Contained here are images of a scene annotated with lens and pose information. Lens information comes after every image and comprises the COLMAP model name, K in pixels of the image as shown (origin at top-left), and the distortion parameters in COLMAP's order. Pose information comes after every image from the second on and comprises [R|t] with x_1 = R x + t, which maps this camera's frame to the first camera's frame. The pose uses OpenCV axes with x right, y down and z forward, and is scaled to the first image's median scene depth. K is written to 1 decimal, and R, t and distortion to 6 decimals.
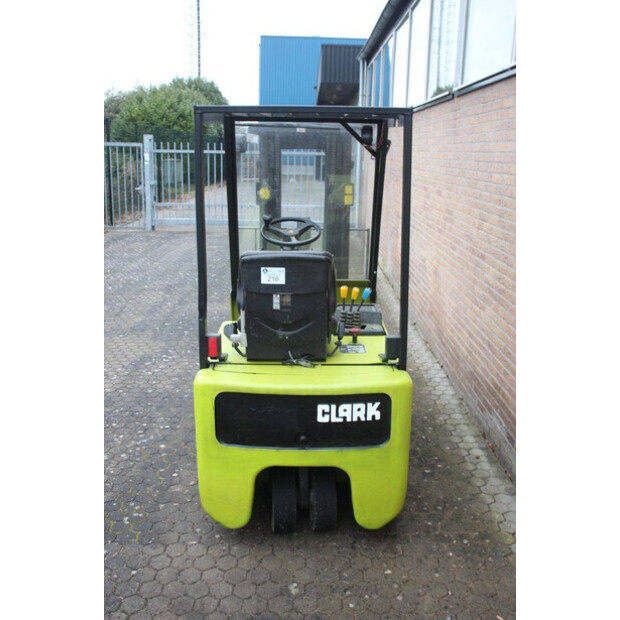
lens RADIAL K [[608.0, 0, 310.0], [0, 608.0, 310.0], [0, 0, 1]] dist [-0.123134, 0.189029]
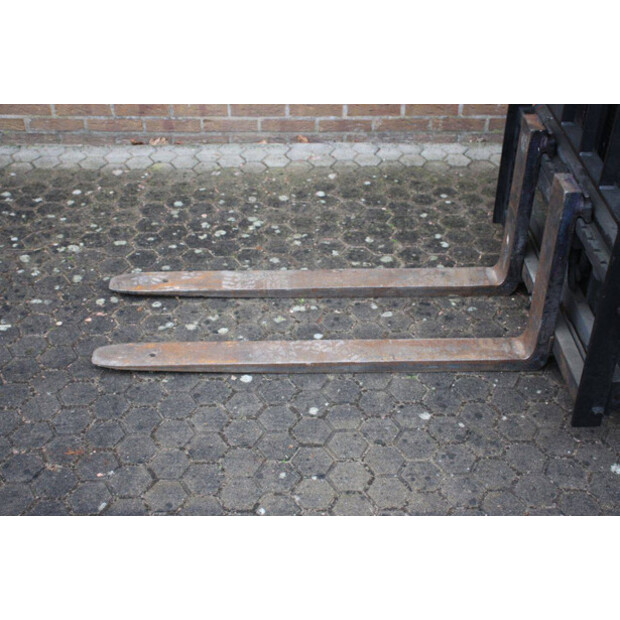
lens RADIAL K [[883.7, 0, 310.0], [0, 883.7, 310.0], [0, 0, 1]] dist [0.077983, 0.053176]
pose [[-0.028351, -0.610008, 0.791888, -0.776620], [0.242983, 0.764239, 0.597409, -0.415677], [-0.969616, 0.209353, 0.126555, 1.820194]]
